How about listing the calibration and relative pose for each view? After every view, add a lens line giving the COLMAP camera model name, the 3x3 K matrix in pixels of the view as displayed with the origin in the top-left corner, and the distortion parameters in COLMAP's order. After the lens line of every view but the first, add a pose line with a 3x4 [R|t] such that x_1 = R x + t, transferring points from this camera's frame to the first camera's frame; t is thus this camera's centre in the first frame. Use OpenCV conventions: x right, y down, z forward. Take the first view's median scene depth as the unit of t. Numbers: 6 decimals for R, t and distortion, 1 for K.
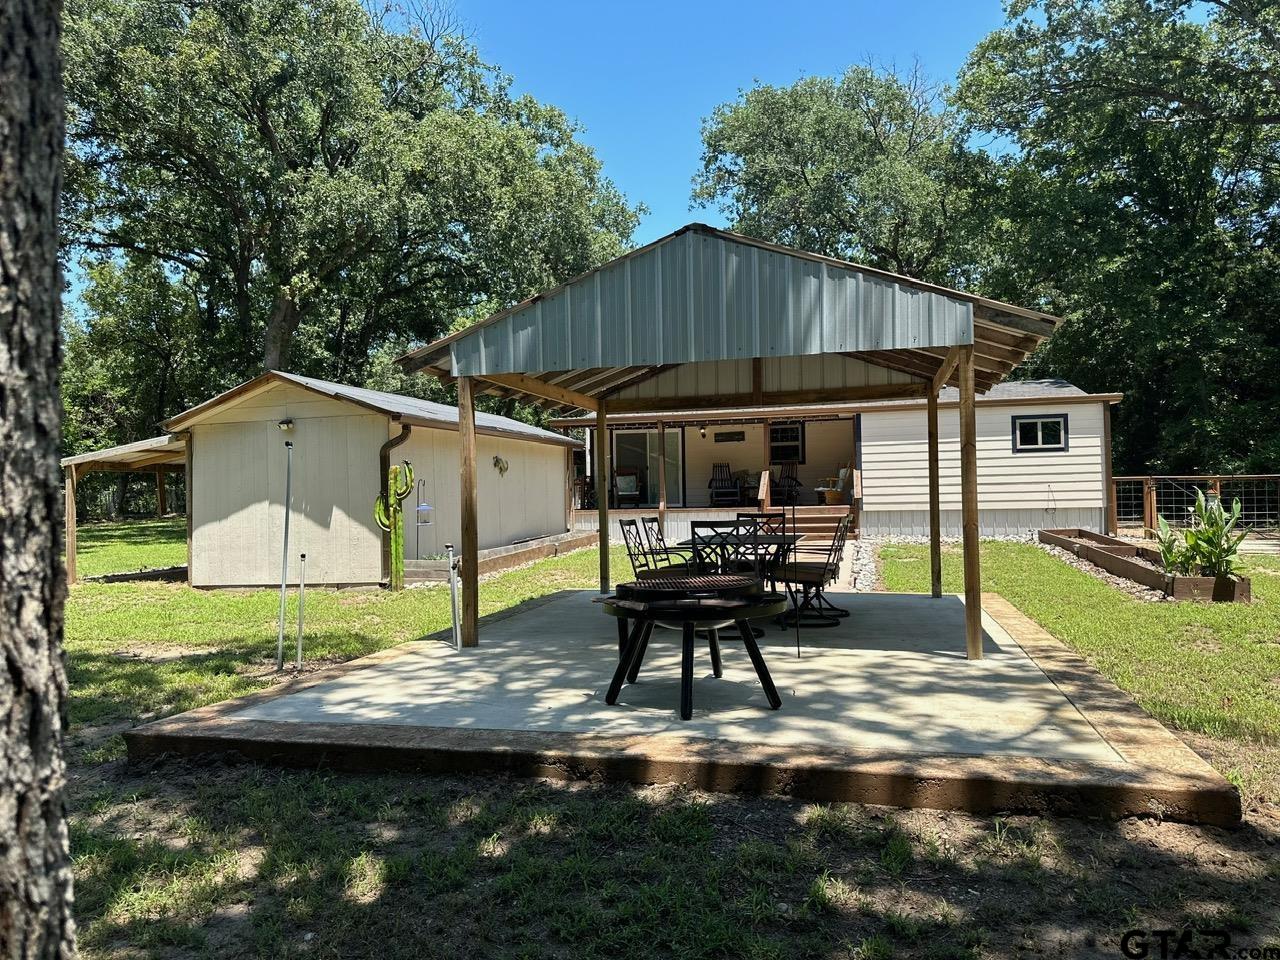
lens RADIAL K [[929.5, 0, 640.0], [0, 929.5, 480.0], [0, 0, 1]] dist [0.004327, -0.000849]
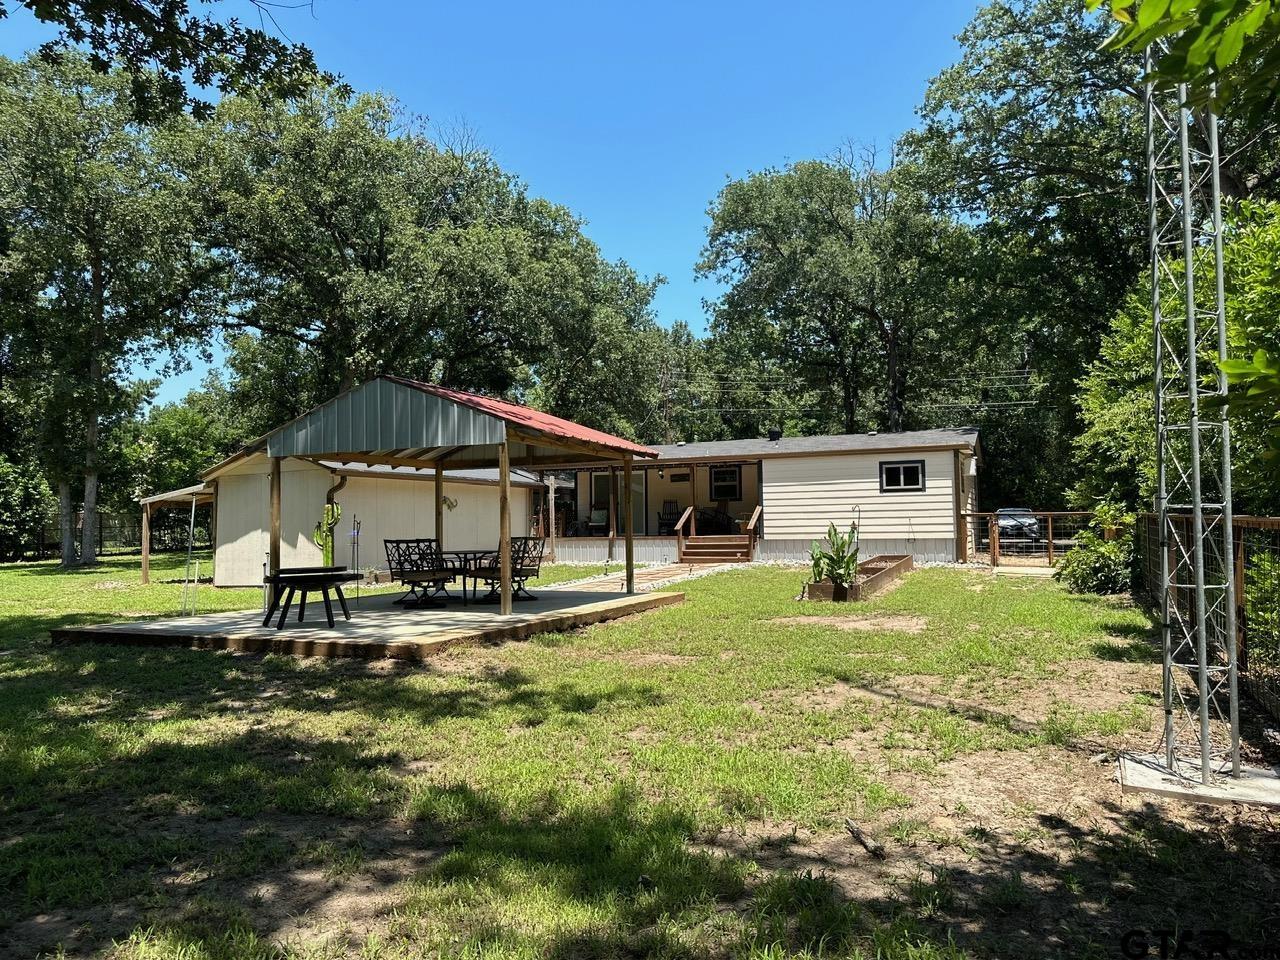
lens RADIAL K [[909.1, 0, 640.8], [0, 909.1, 490.0], [0, 0, 1]] dist [0.005258, -0.016864]
pose [[0.986766, -0.000839, -0.162150, 0.258962], [-0.002595, 0.999777, -0.020967, -0.006328], [0.162131, 0.021111, 0.986543, -0.191392]]
